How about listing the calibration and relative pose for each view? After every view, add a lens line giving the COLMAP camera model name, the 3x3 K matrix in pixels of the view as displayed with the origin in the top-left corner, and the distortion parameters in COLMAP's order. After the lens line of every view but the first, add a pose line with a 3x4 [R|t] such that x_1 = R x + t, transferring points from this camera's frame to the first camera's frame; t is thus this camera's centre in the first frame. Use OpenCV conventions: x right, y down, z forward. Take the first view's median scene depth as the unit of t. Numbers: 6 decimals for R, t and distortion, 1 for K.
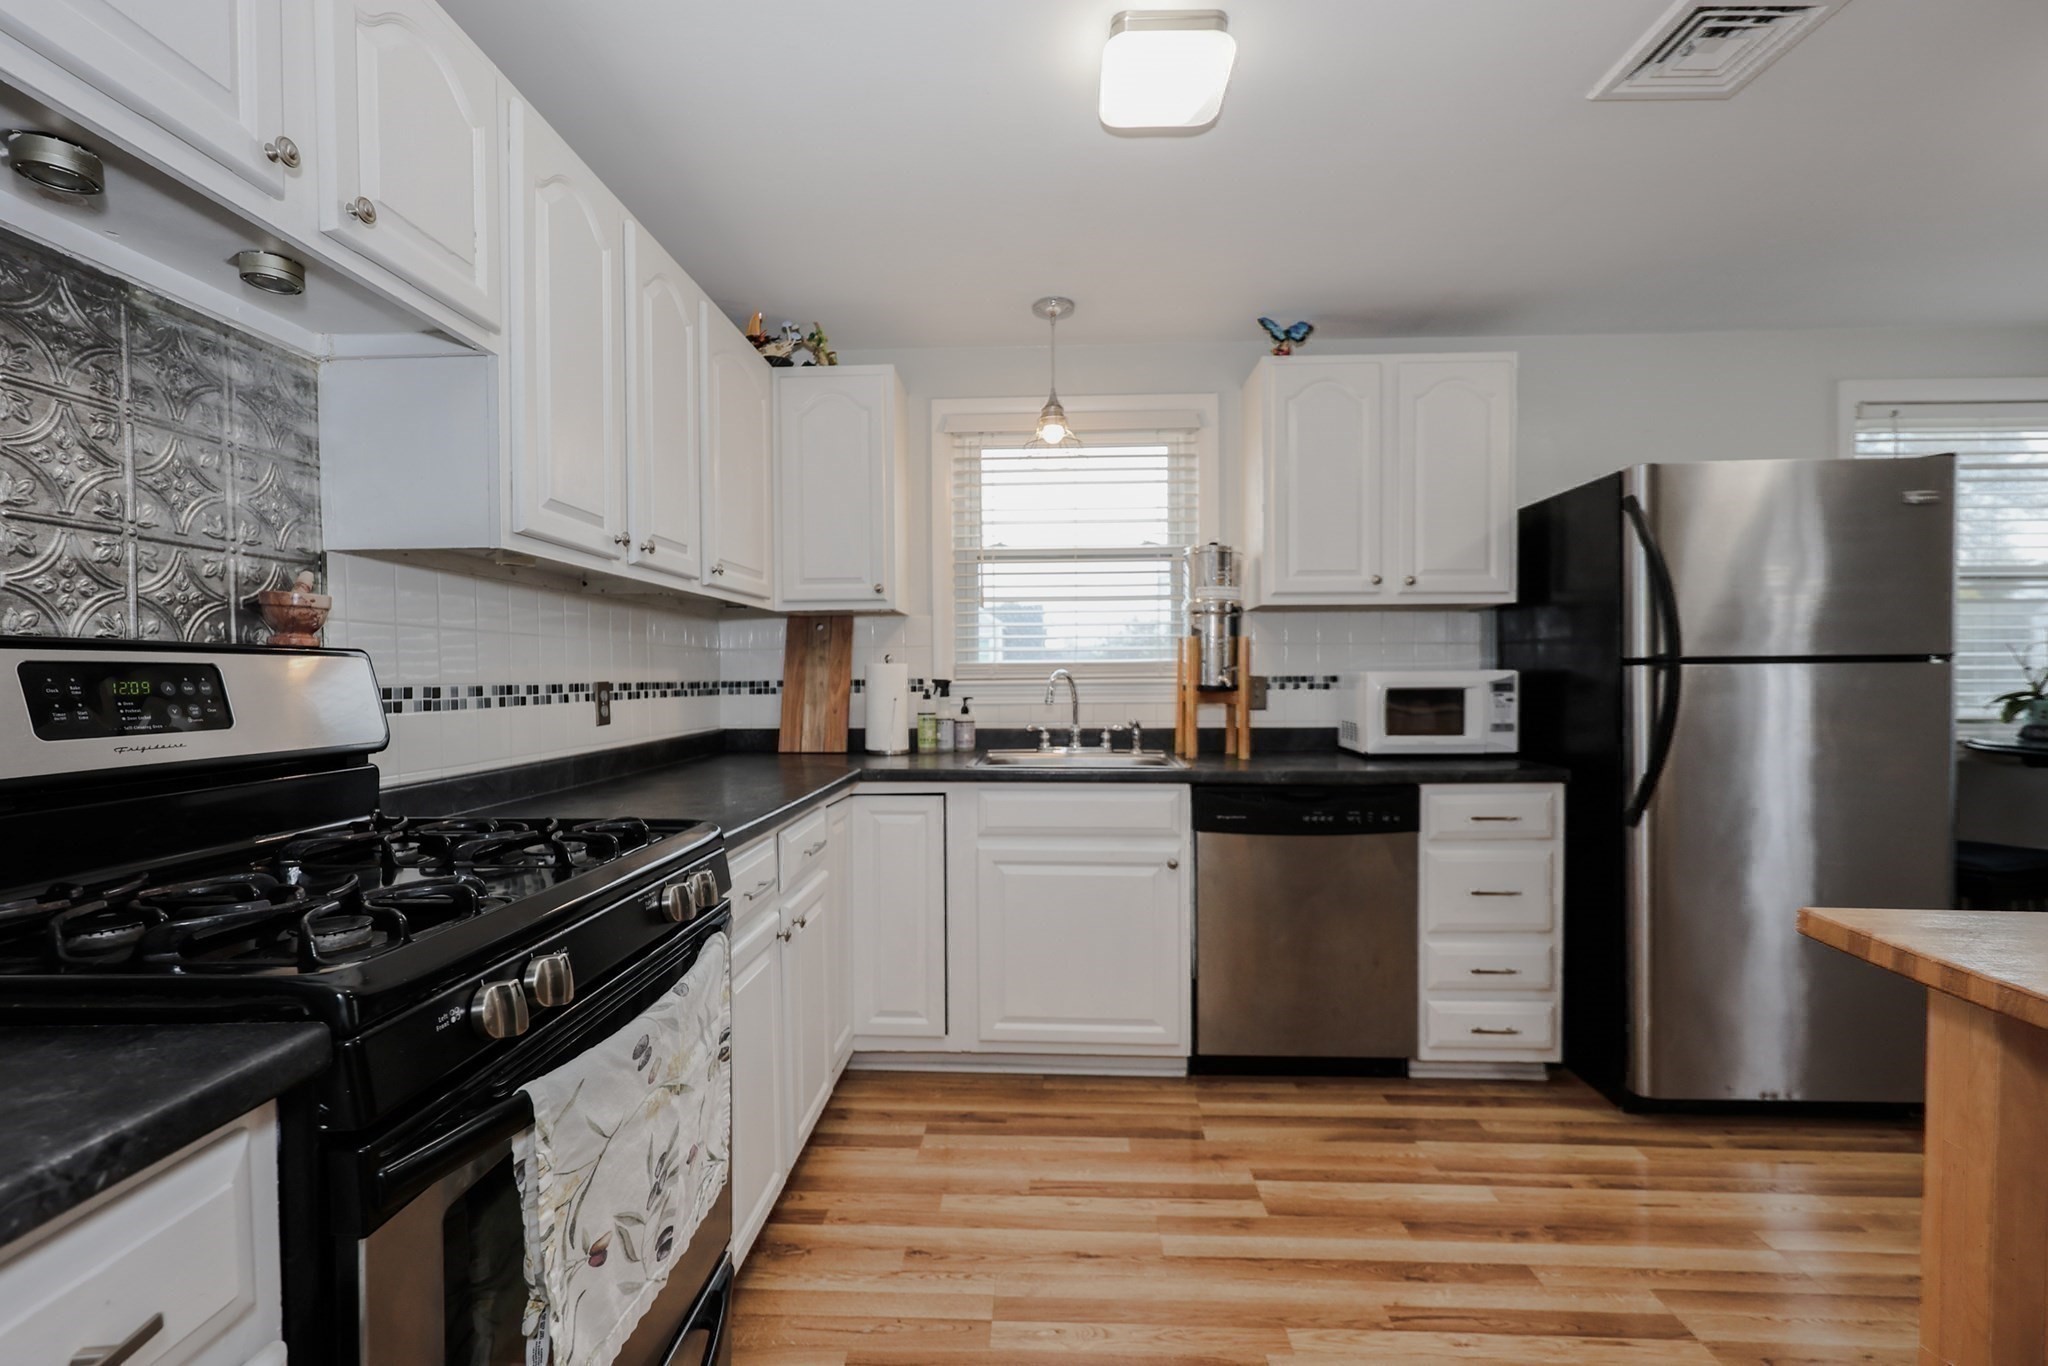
lens RADIAL K [[876.4, 0, 1018.8], [0, 876.4, 691.6], [0, 0, 1]] dist [0.000566, 0.000171]
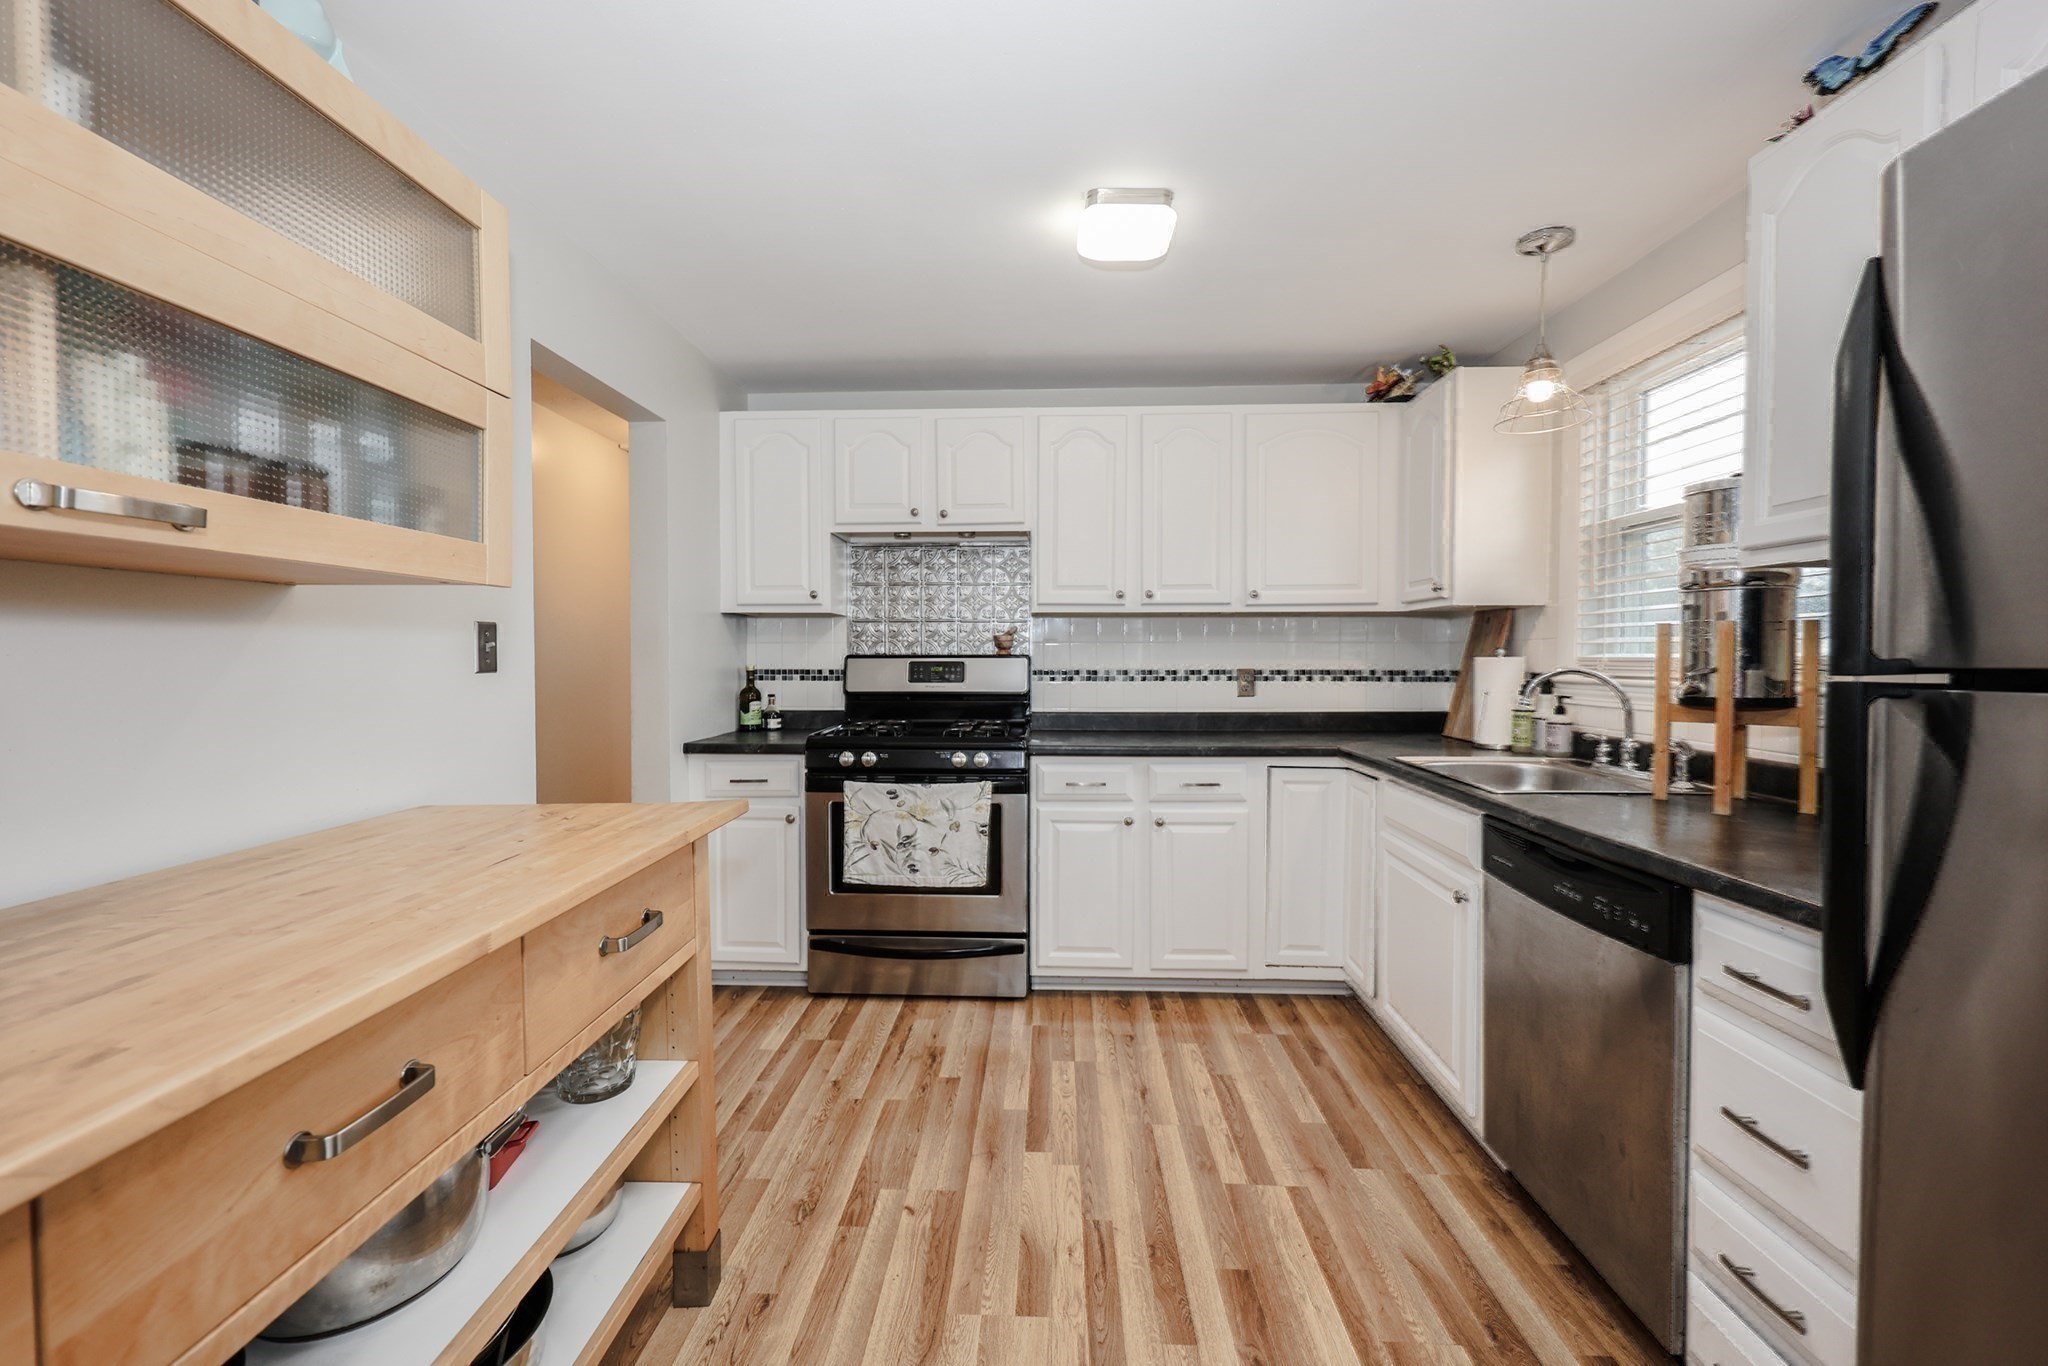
lens RADIAL K [[857.0, 0, 1024.0], [0, 857.0, 683.0], [0, 0, 1]] dist [0.000068, 0.000055]
pose [[0.008959, 0.040661, -0.999133, 1.183237], [-0.018191, 0.999014, 0.040493, -0.045832], [0.999794, 0.017813, 0.009690, 0.666620]]
